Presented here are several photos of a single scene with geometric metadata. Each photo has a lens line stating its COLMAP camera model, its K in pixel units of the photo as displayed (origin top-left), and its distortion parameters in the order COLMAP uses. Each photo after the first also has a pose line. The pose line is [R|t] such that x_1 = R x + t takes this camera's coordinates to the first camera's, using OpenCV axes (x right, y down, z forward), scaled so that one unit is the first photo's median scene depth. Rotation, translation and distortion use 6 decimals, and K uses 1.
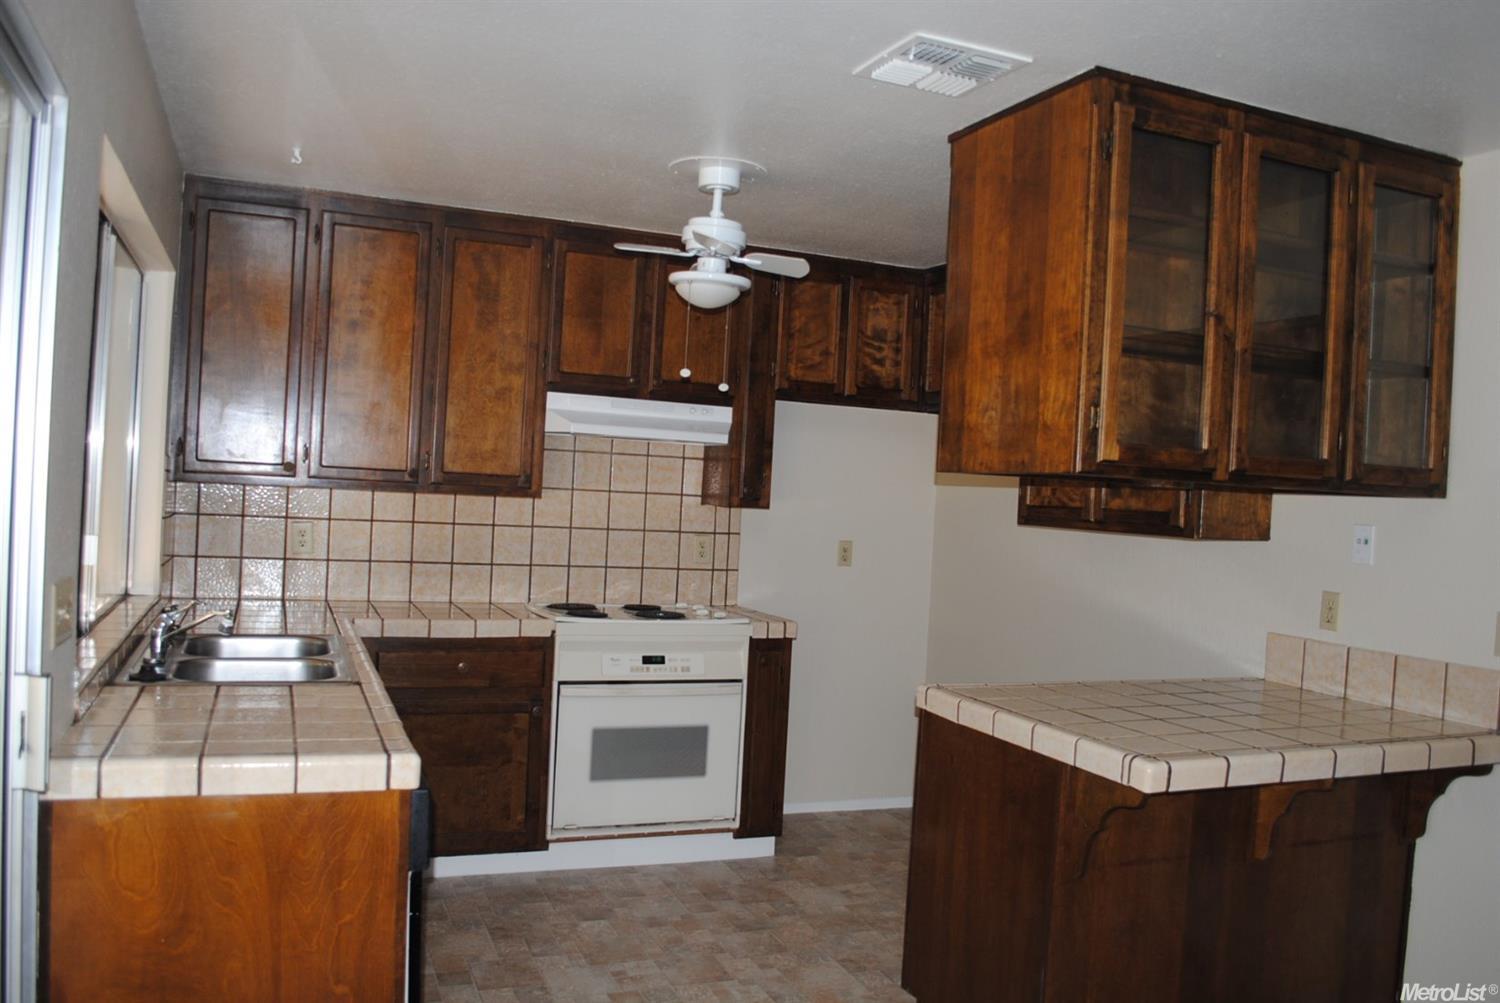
lens RADIAL K [[1186.4, 0, 747.9], [0, 1186.4, 507.9], [0, 0, 1]] dist [-0.078599, 0.011352]
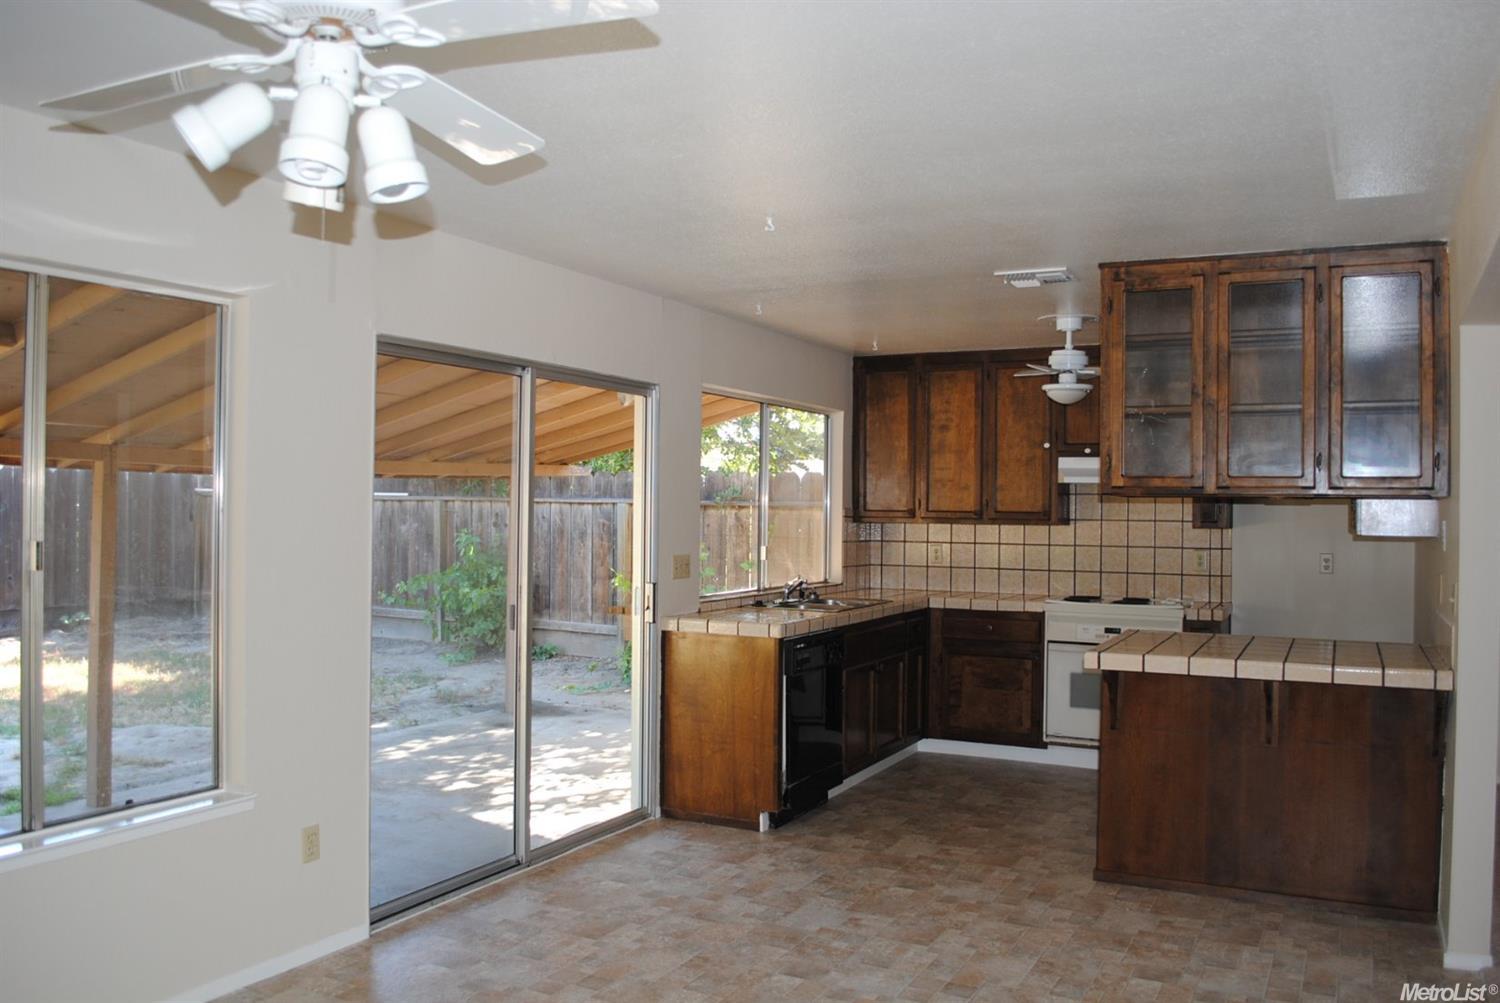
lens RADIAL K [[1186.4, 0, 752.1], [0, 1186.4, 506.8], [0, 0, 1]] dist [-0.078599, 0.011352]
pose [[0.651939, -0.045204, -0.756923, 0.779321], [0.008774, 0.998604, -0.052081, 0.046328], [0.758221, 0.027313, 0.651426, -0.331548]]
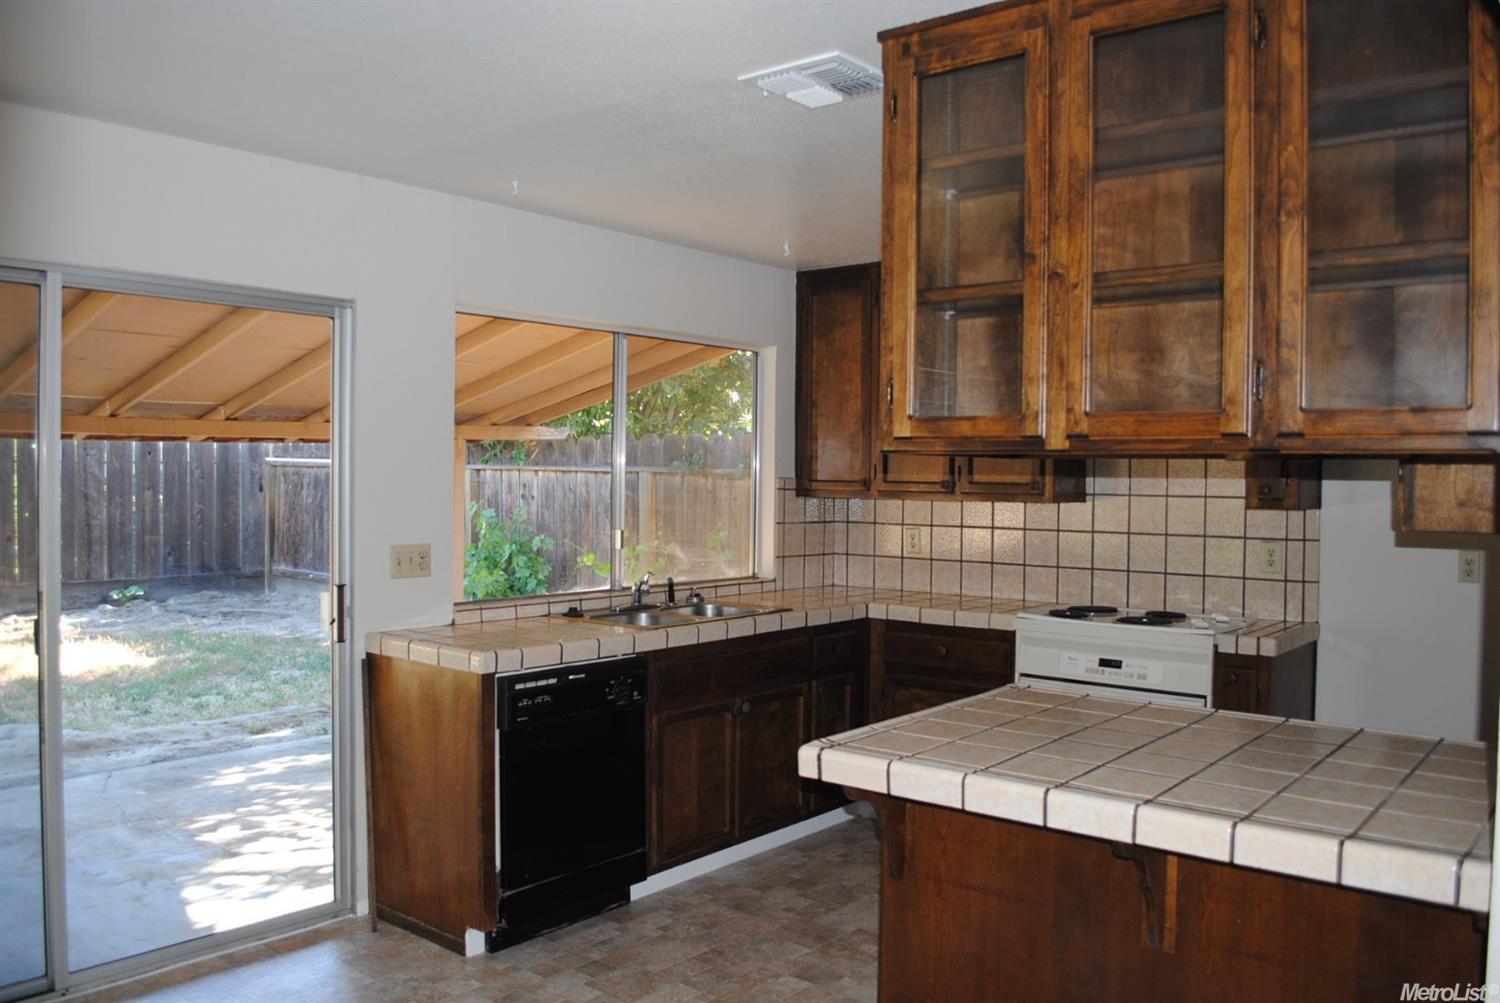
lens RADIAL K [[1186.4, 0, 749.3], [0, 1186.4, 509.4], [0, 0, 1]] dist [-0.078599, 0.011352]
pose [[0.473105, -0.021296, -0.880749, 0.664562], [-0.001541, 0.999686, -0.025000, 0.025210], [0.881005, 0.013185, 0.472923, 0.273323]]
